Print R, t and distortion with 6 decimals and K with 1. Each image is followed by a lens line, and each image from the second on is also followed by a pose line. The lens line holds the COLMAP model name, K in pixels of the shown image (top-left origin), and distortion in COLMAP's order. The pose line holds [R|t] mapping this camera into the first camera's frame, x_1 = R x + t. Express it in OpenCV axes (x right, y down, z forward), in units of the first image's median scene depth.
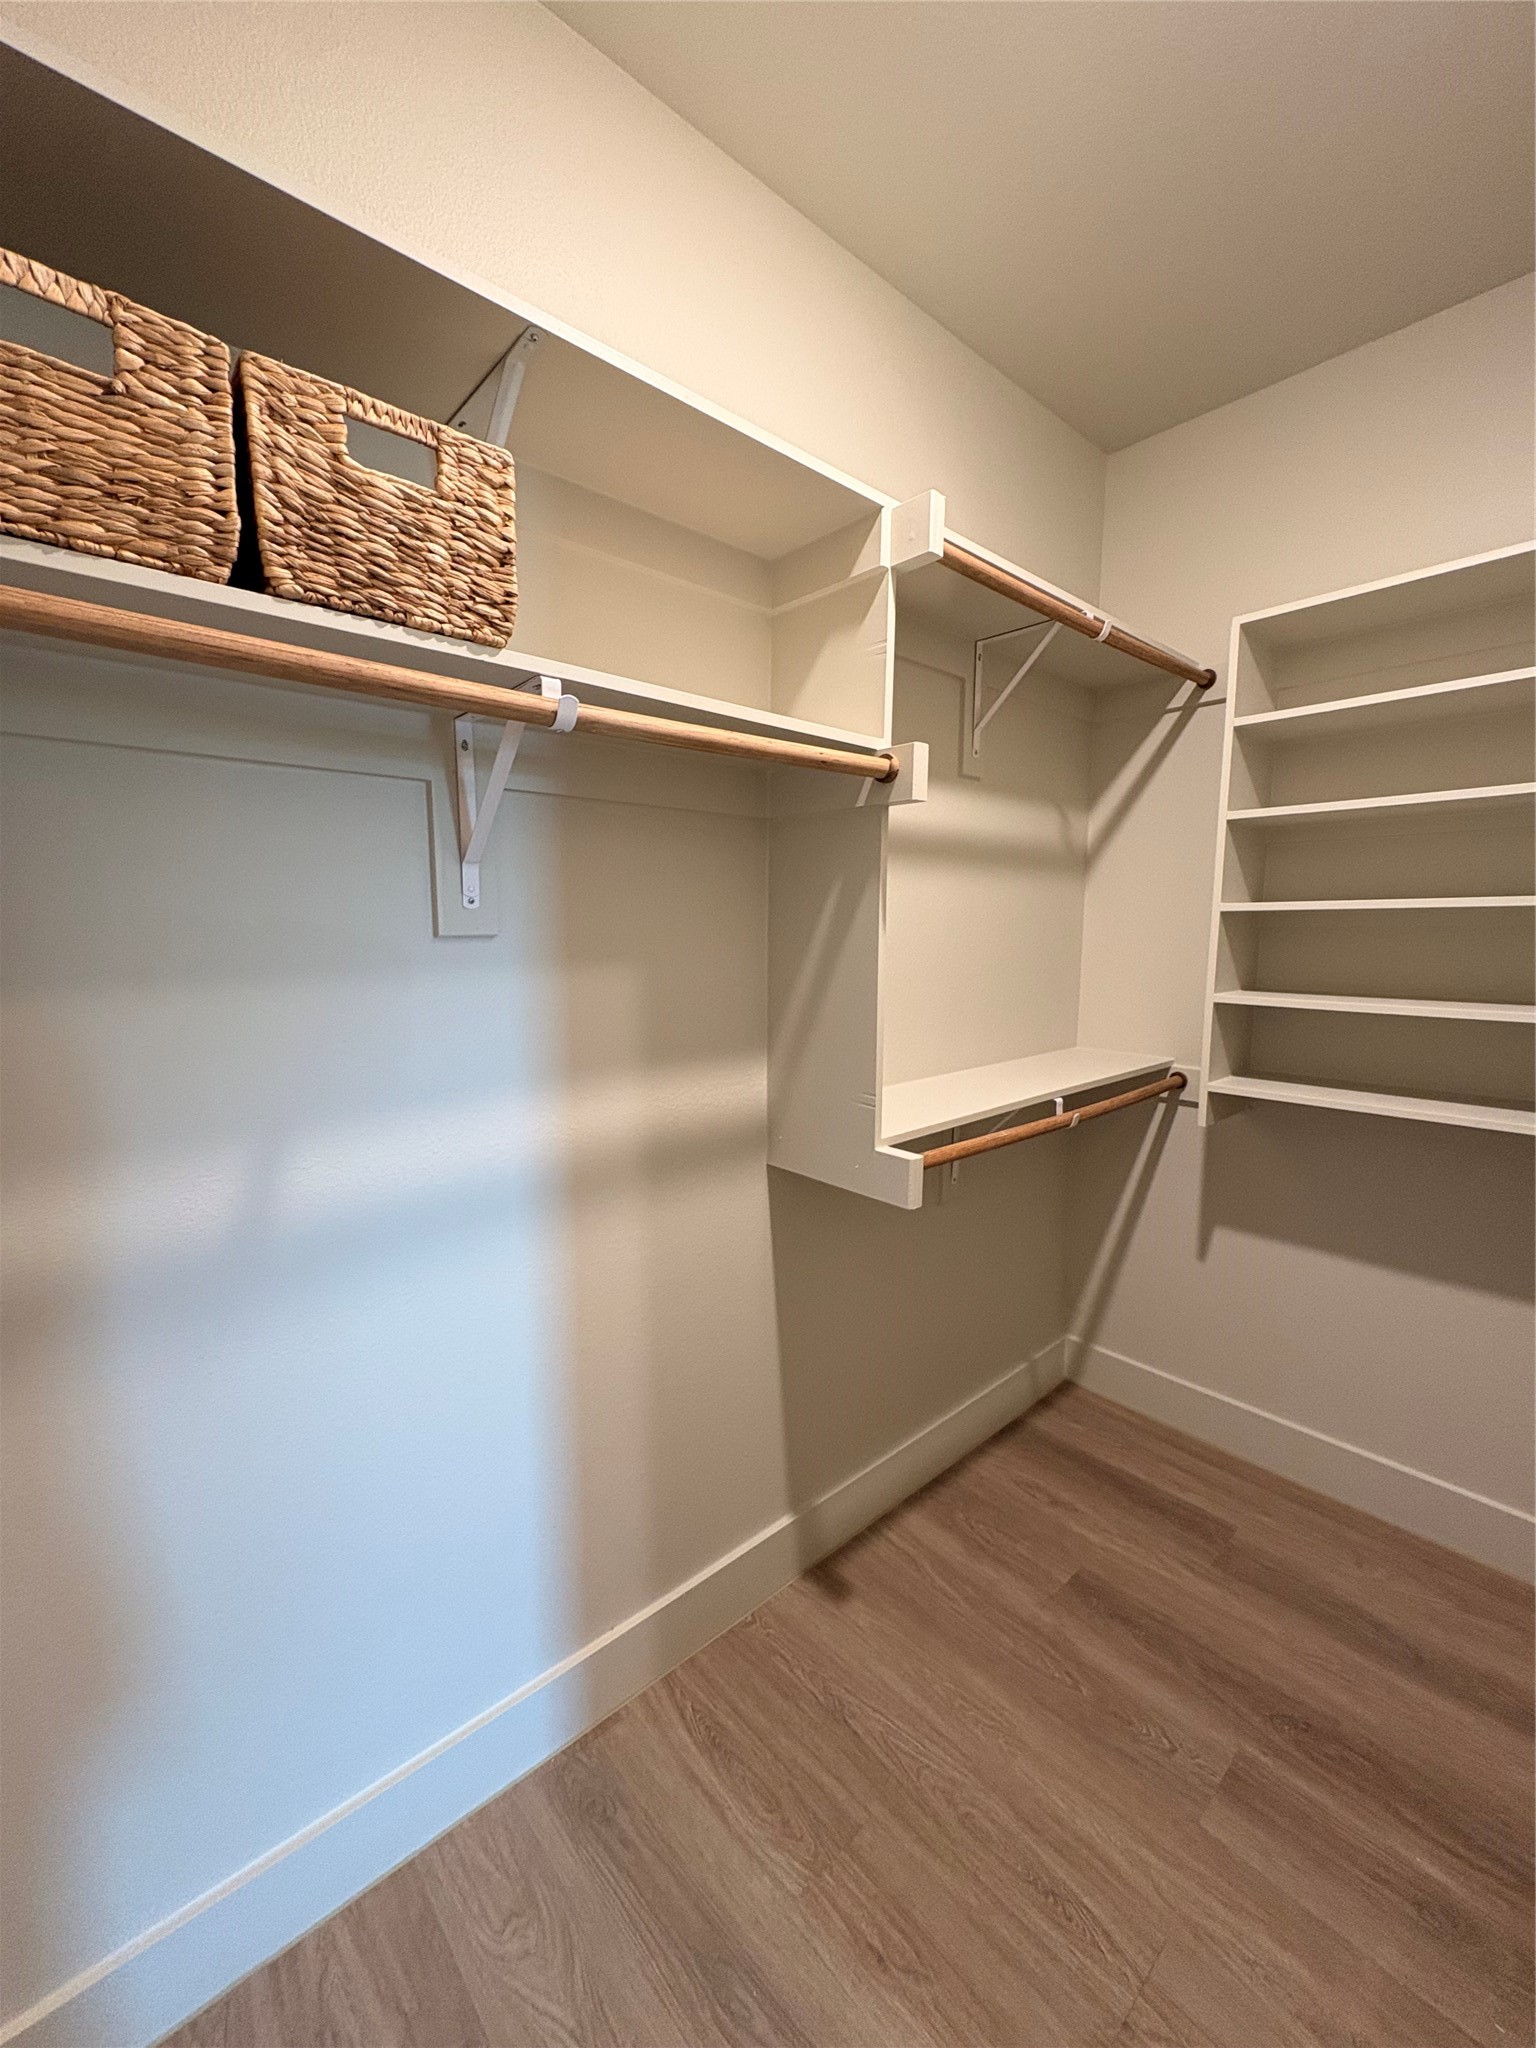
lens RADIAL K [[816.9, 0, 766.4], [0, 816.9, 1022.9], [0, 0, 1]] dist [-0.000241, -0.000339]
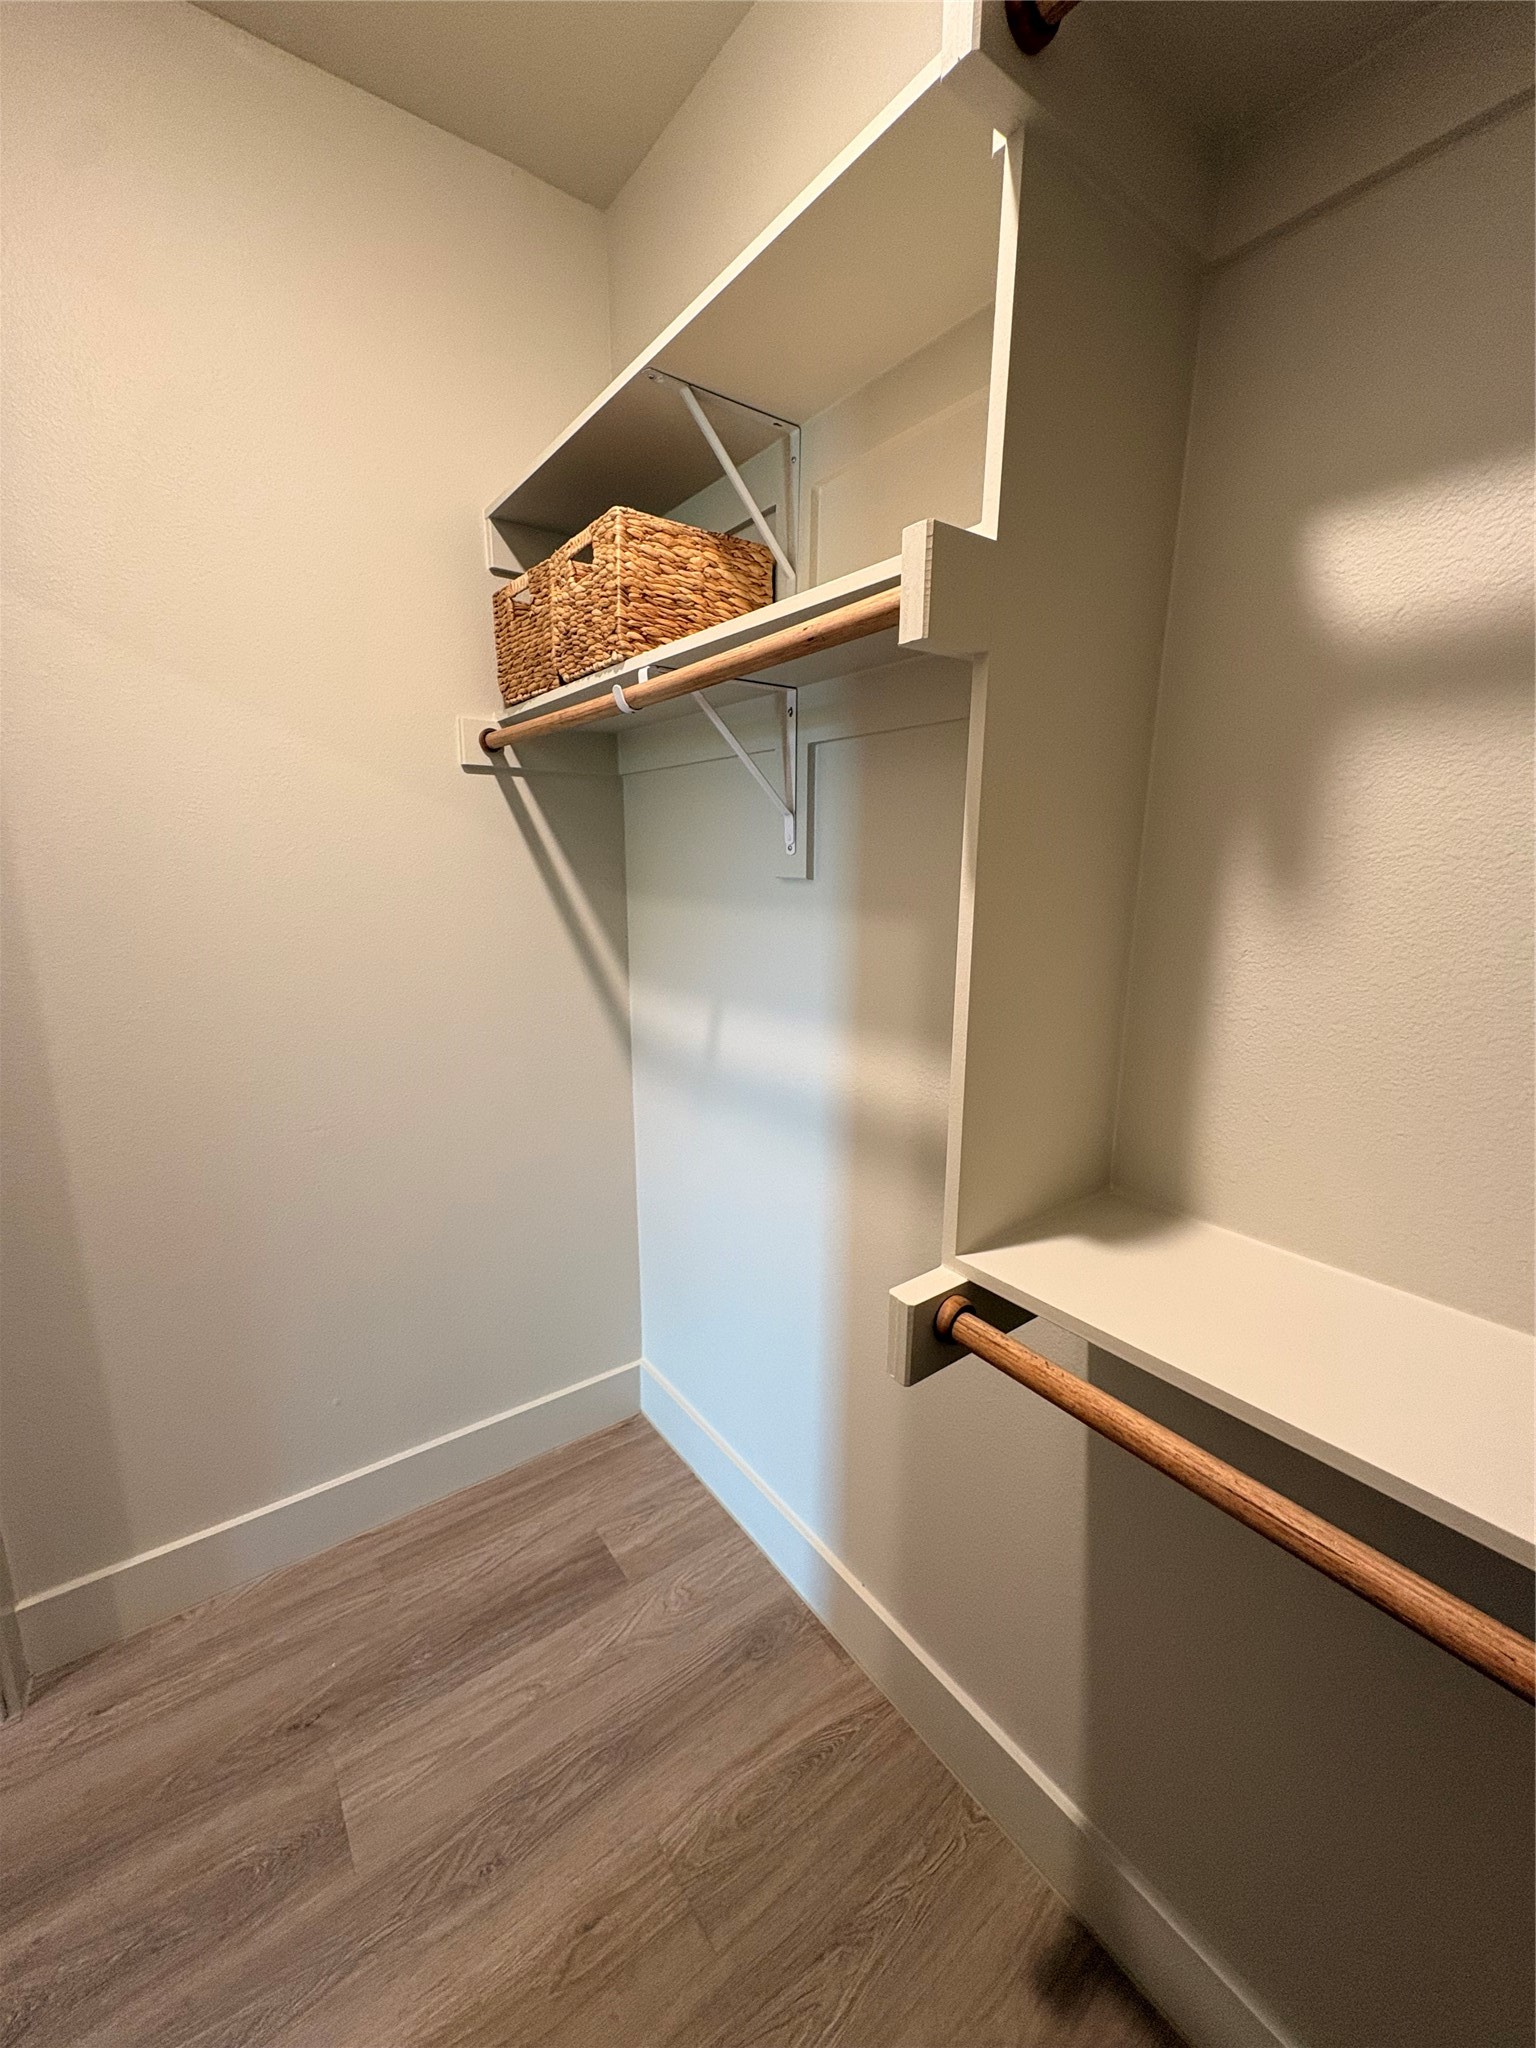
lens RADIAL K [[816.9, 0, 765.1], [0, 816.9, 1020.5], [0, 0, 1]] dist [-0.000241, -0.000339]
pose [[-0.097332, 0.199116, -0.975130, 0.759407], [-0.120765, 0.970180, 0.210159, -0.138697], [0.987898, 0.138217, -0.070383, 0.992041]]
